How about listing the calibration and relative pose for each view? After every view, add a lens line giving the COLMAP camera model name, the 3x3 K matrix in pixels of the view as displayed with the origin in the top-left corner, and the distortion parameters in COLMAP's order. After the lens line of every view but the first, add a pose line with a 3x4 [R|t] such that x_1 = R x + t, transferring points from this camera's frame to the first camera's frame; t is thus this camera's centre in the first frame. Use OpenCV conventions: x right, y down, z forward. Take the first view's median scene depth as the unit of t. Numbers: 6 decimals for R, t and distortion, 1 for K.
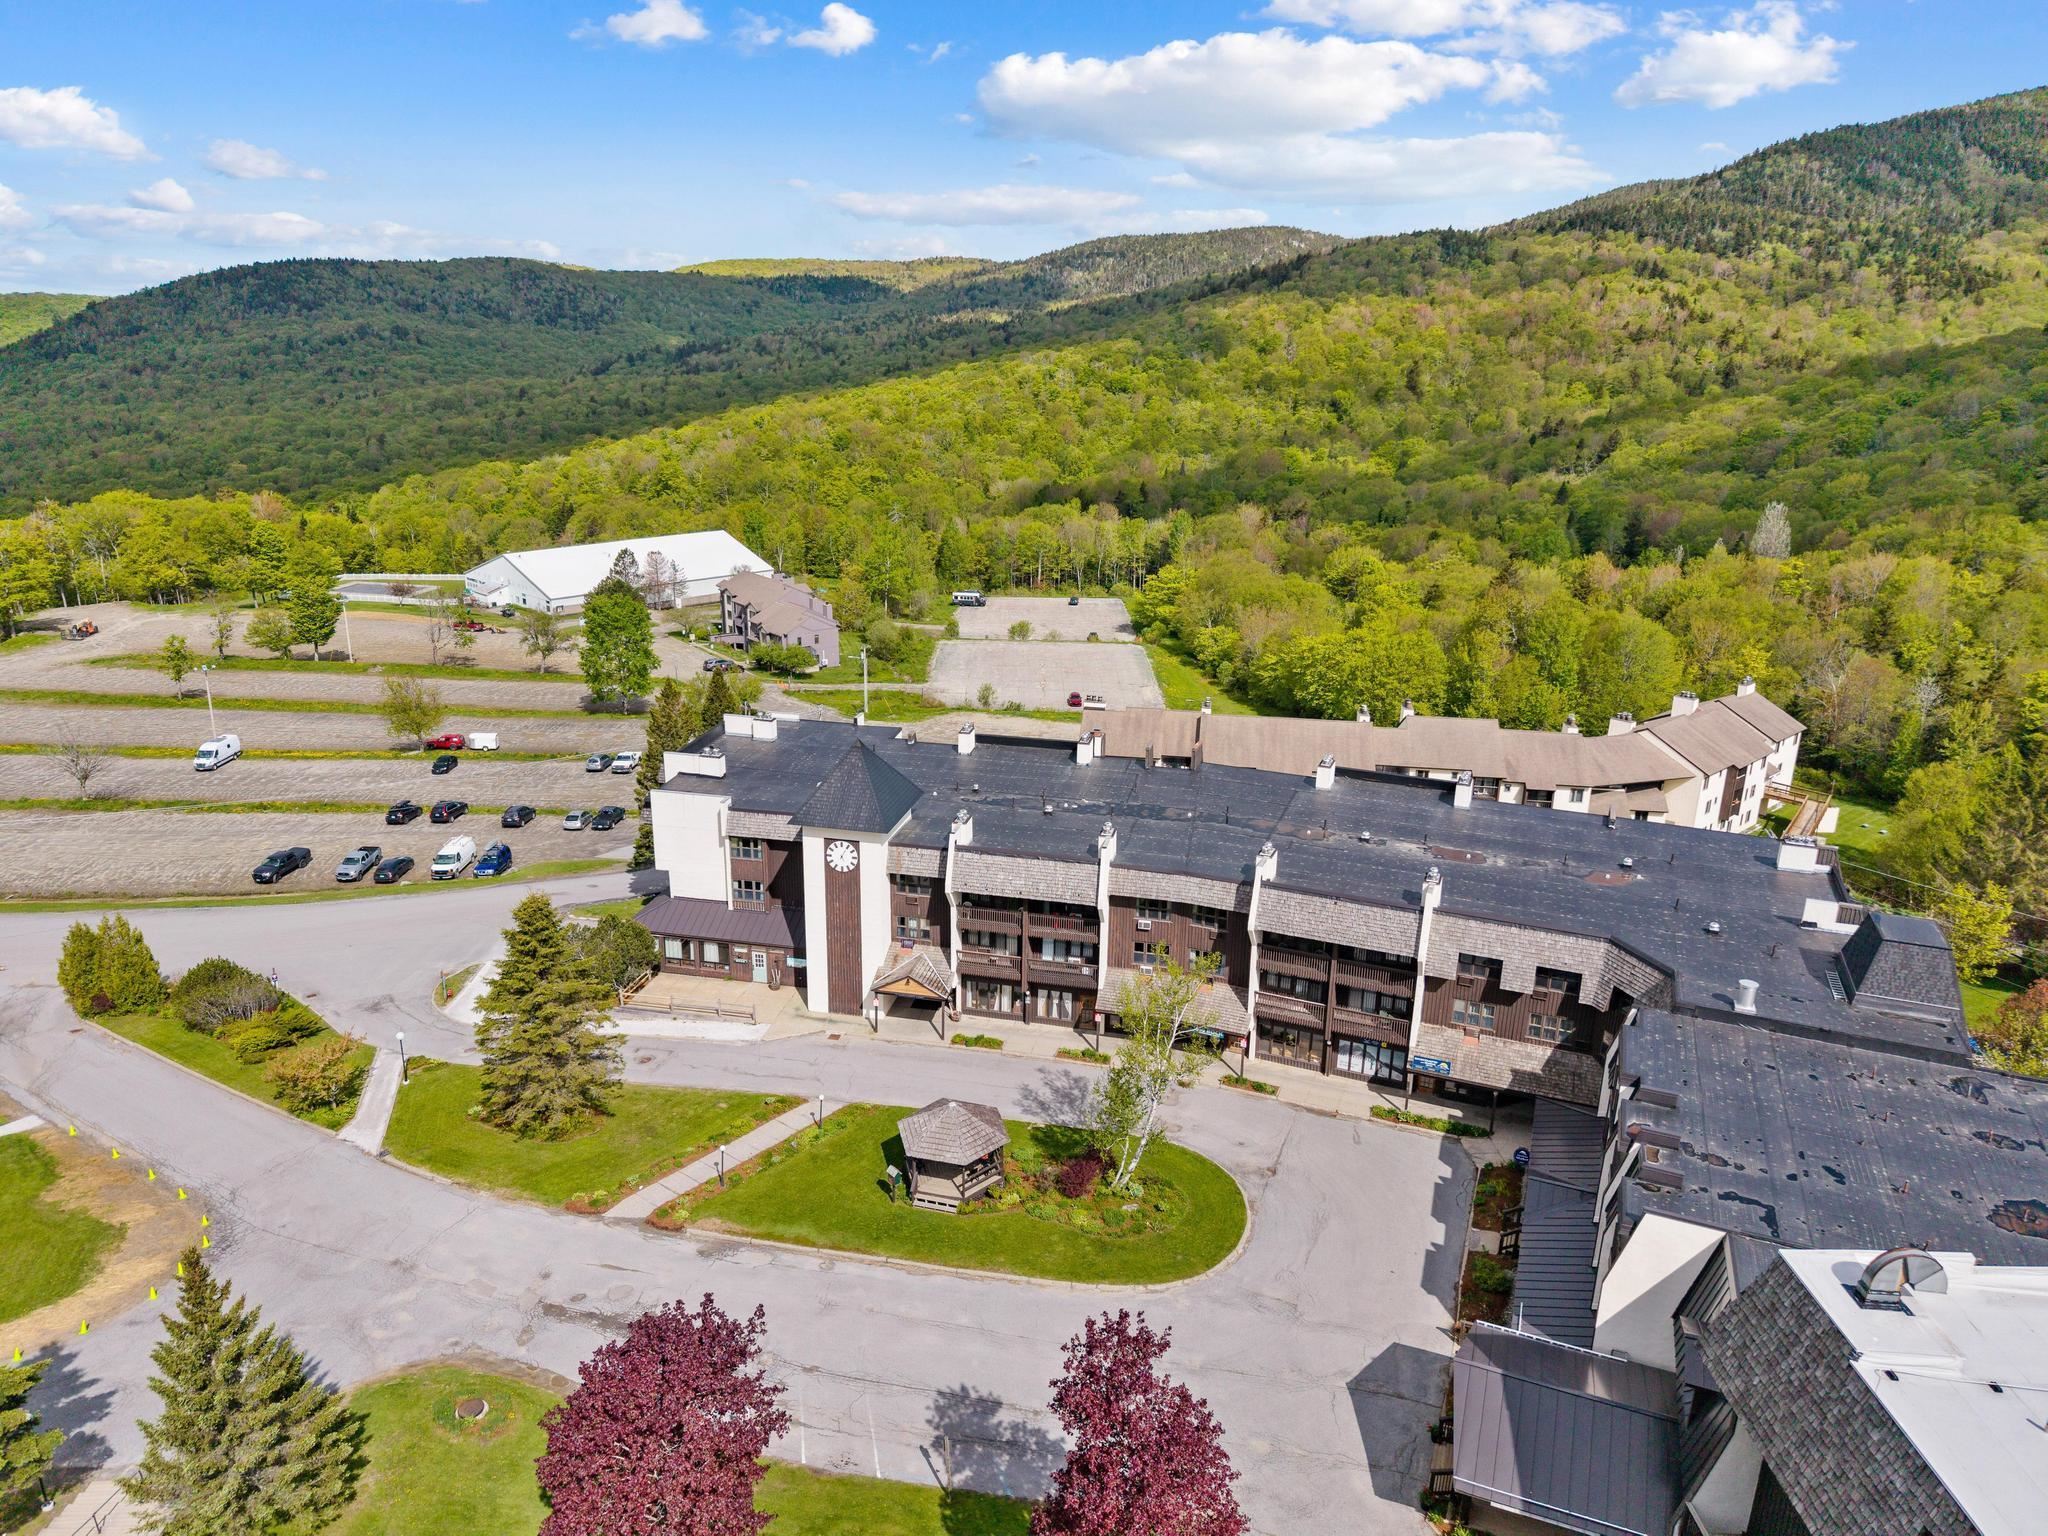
lens RADIAL K [[1363.5, 0, 1018.6], [0, 1363.5, 769.4], [0, 0, 1]] dist [0.011889, -0.007869]
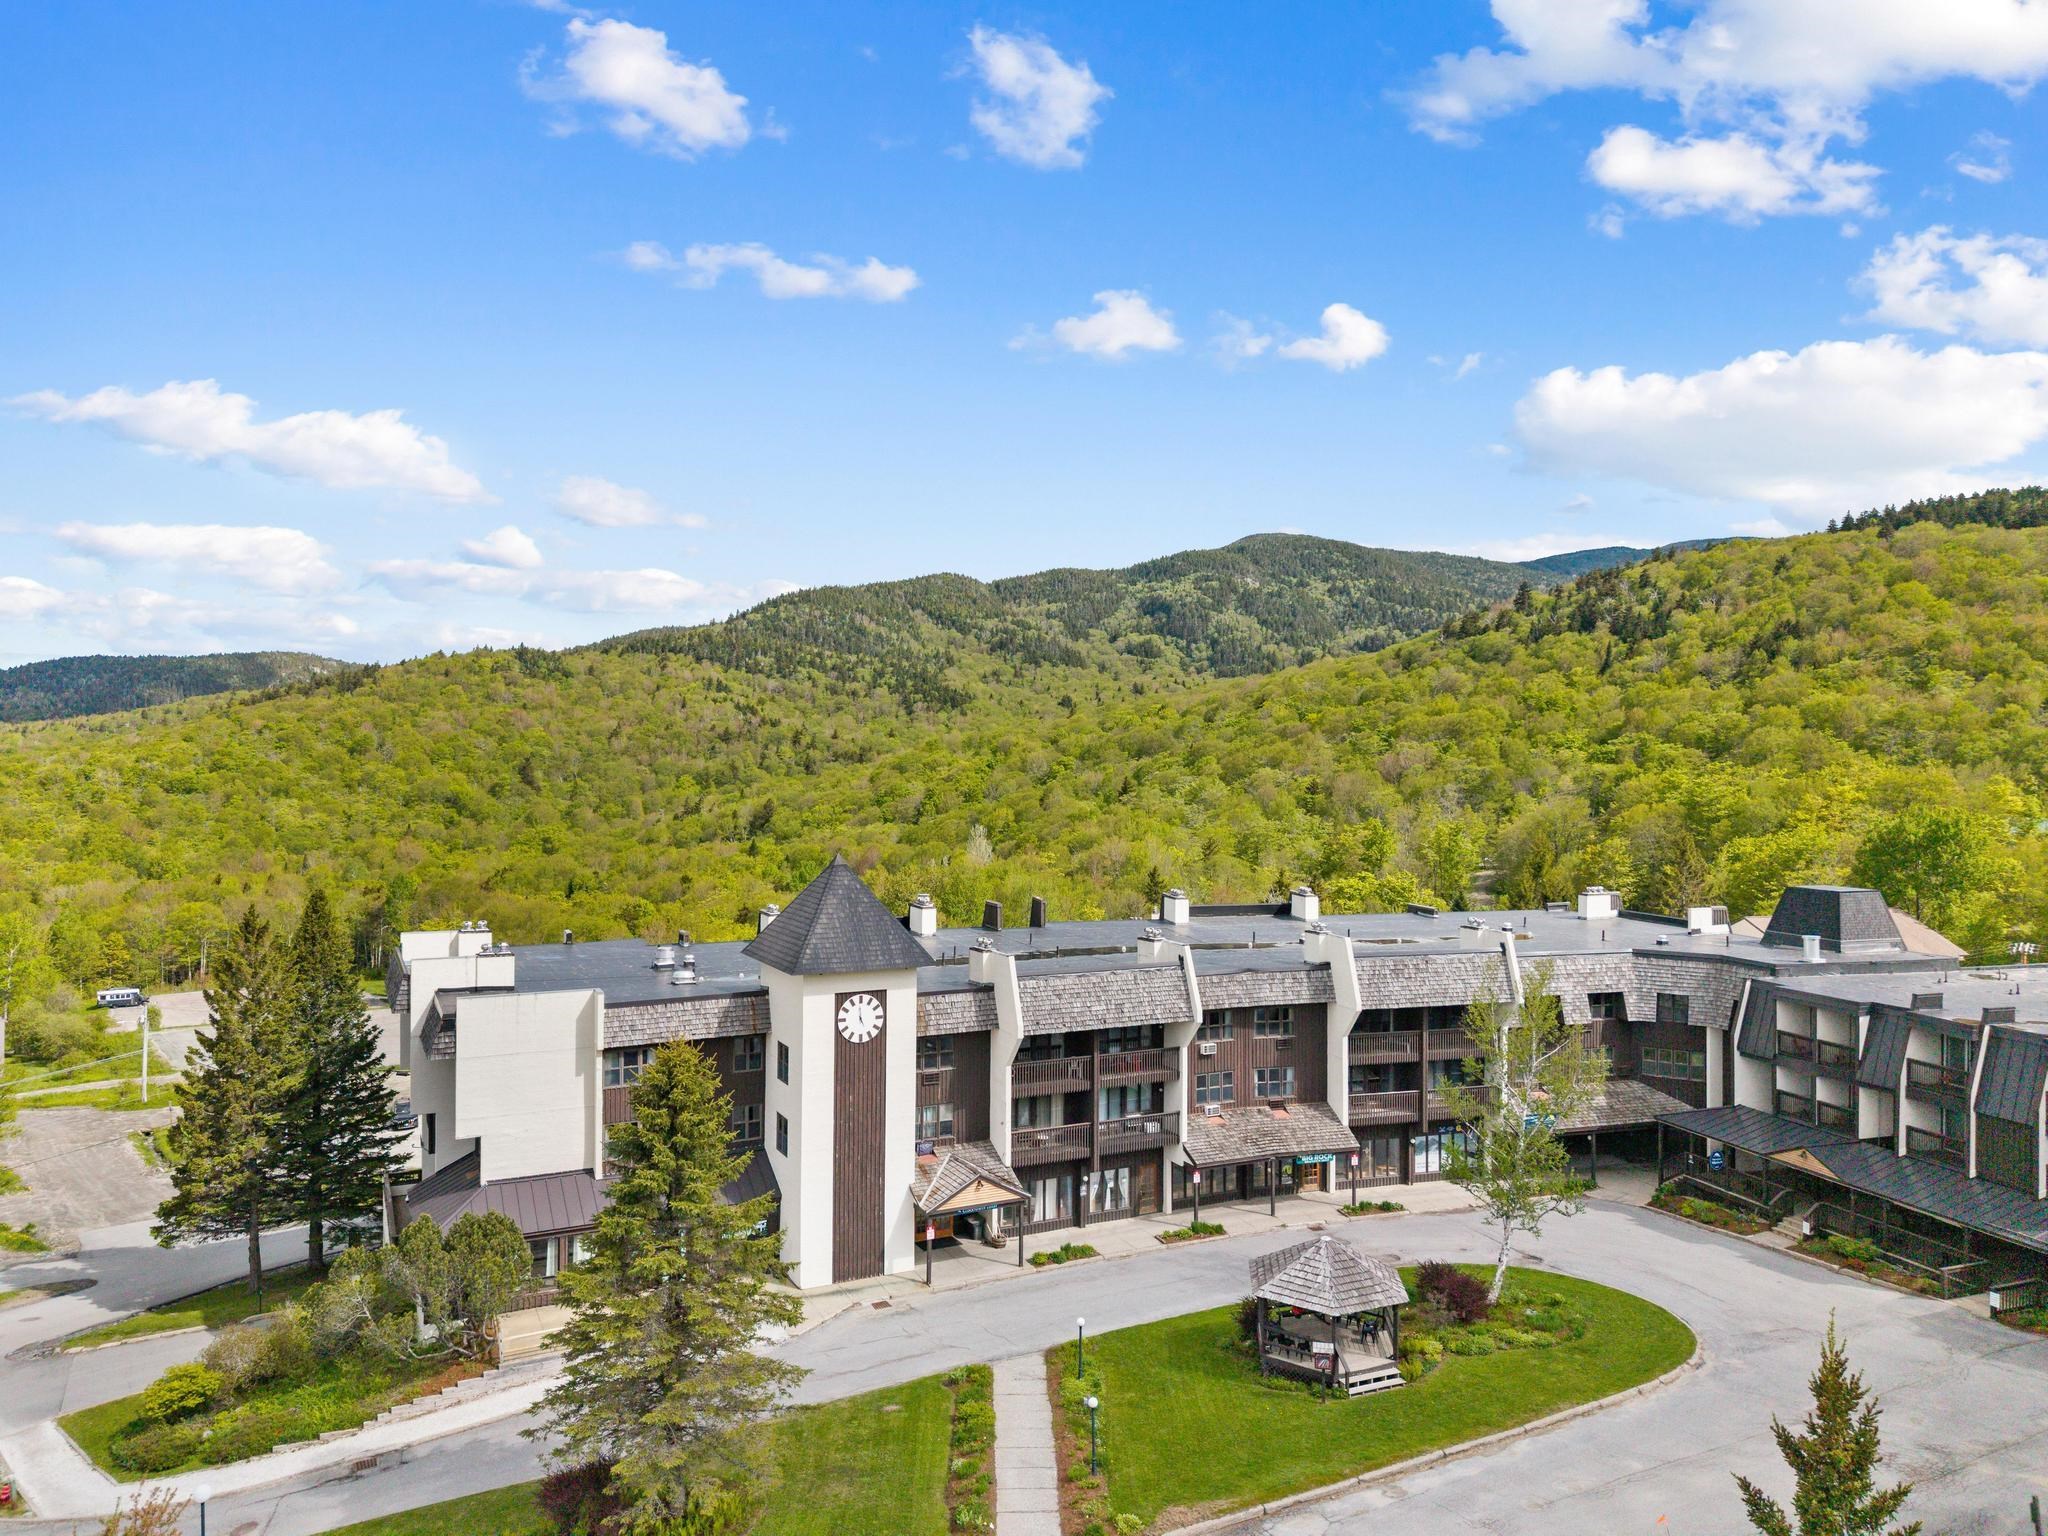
lens RADIAL K [[1358.6, 0, 1027.6], [0, 1358.6, 774.7], [0, 0, 1]] dist [0.034586, -0.040571]
pose [[0.772573, -0.013448, 0.634784, -0.057981], [0.204119, 0.951963, -0.228259, 0.014010], [-0.601221, 0.305918, 0.738205, 0.047742]]
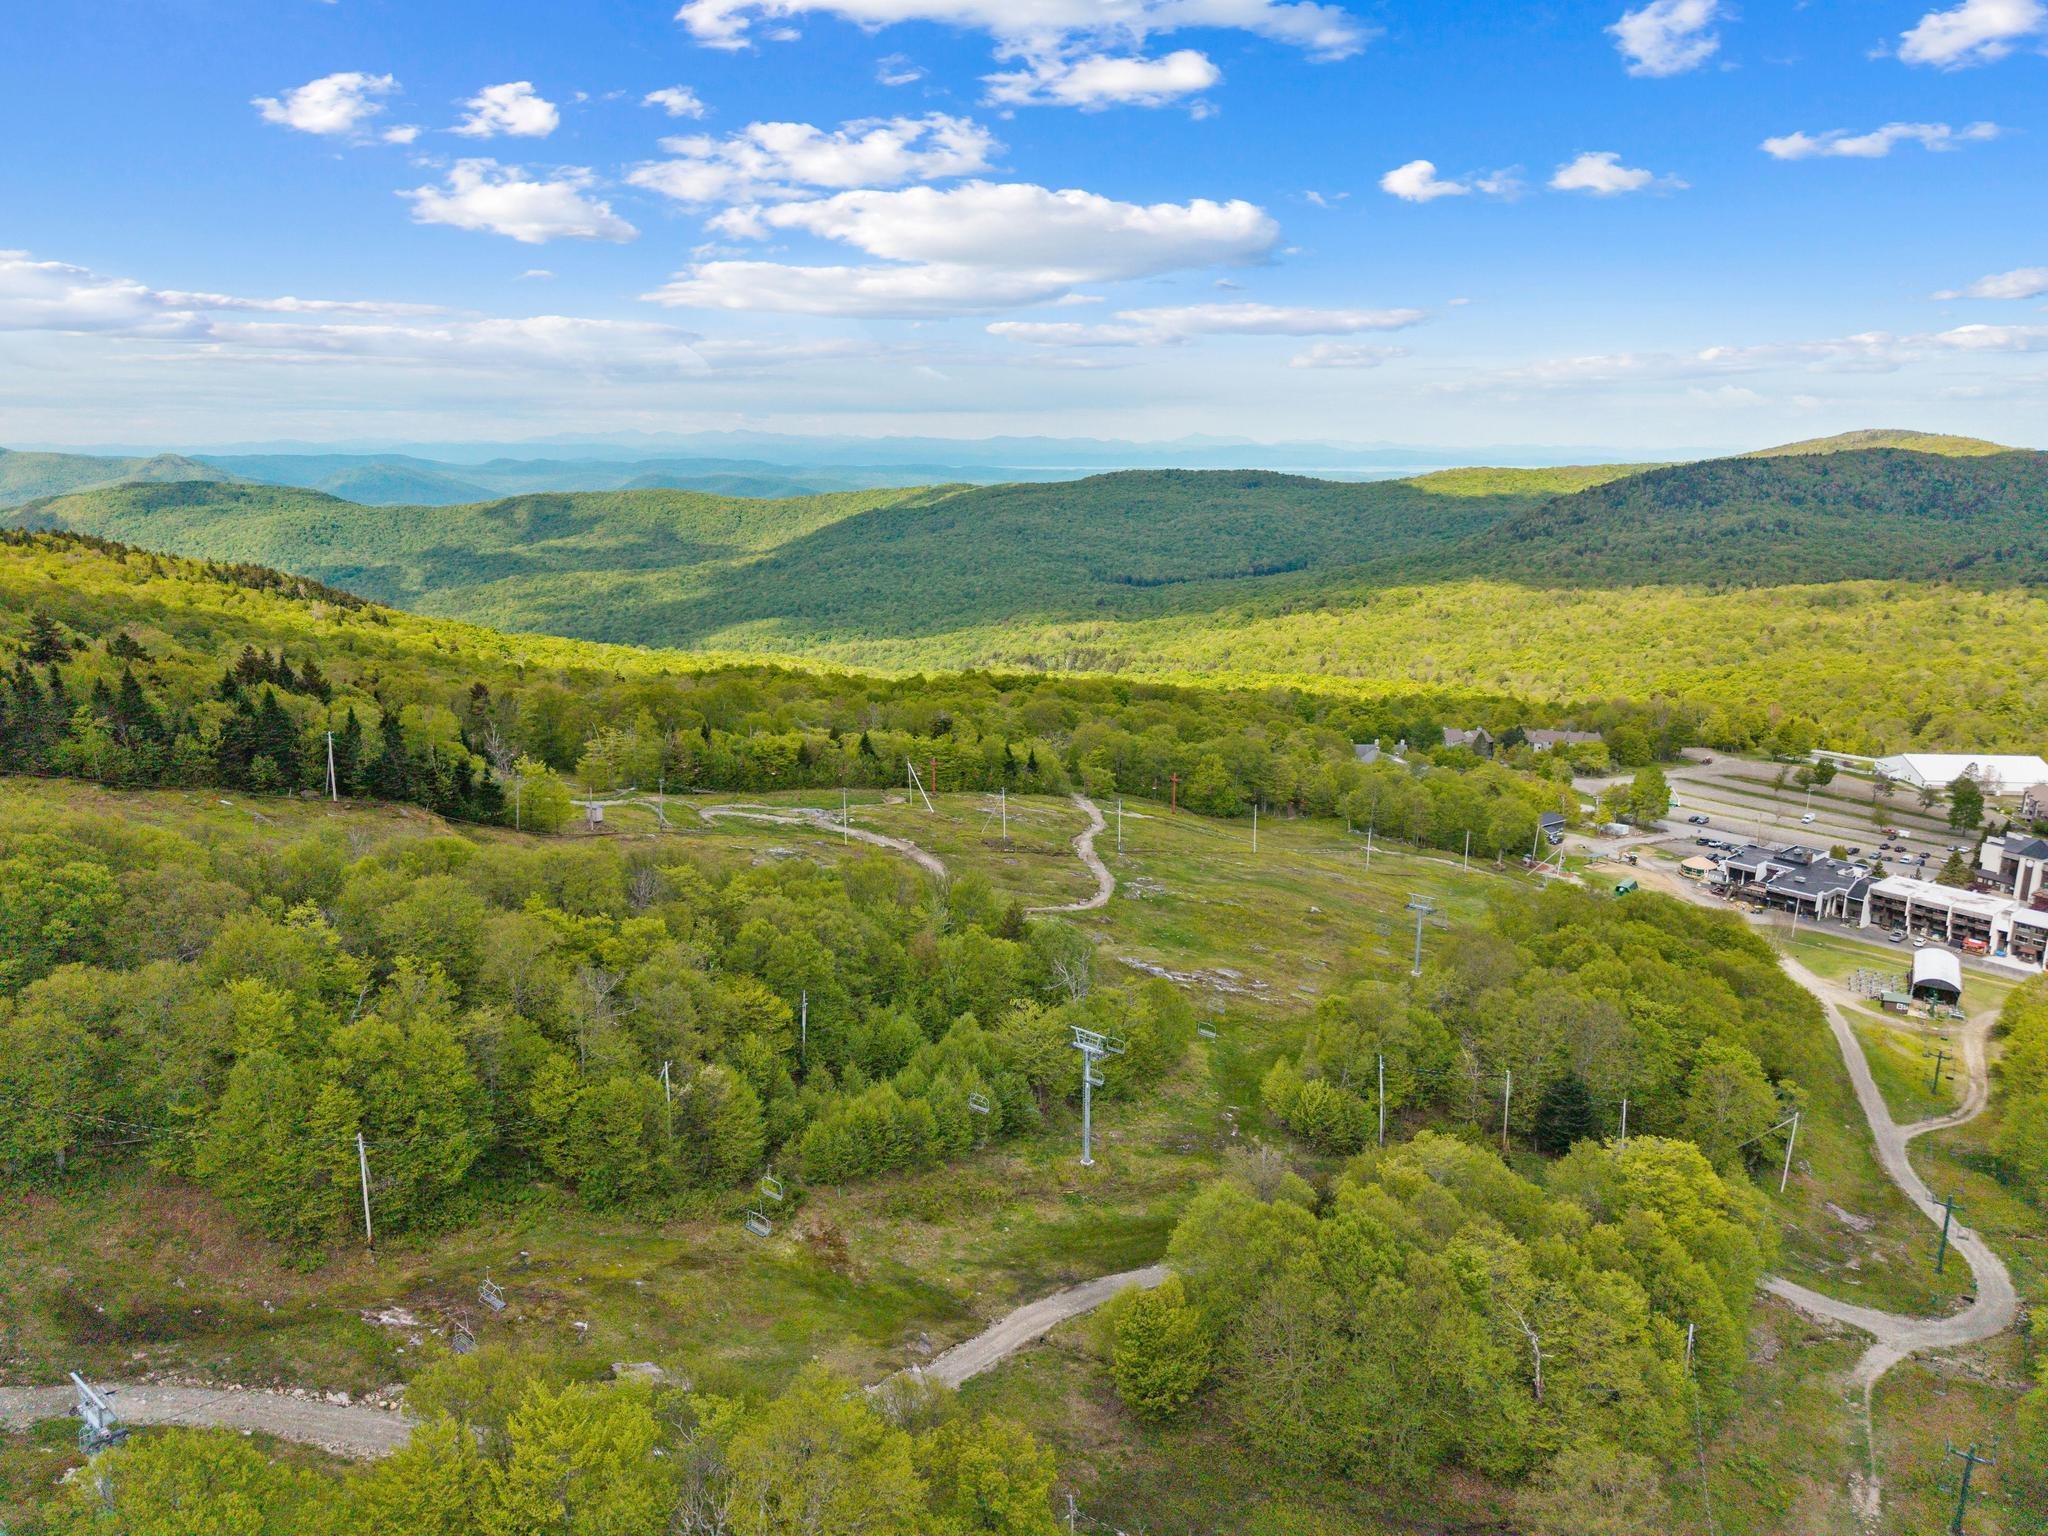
lens RADIAL K [[1358.6, 0, 1027.6], [0, 1358.6, 774.7], [0, 0, 1]] dist [0.034586, -0.040571]
pose [[0.643156, 0.172211, -0.746119, 0.126770], [-0.234895, 0.971776, 0.021814, 0.054770], [0.728817, 0.161229, 0.665455, -0.533729]]
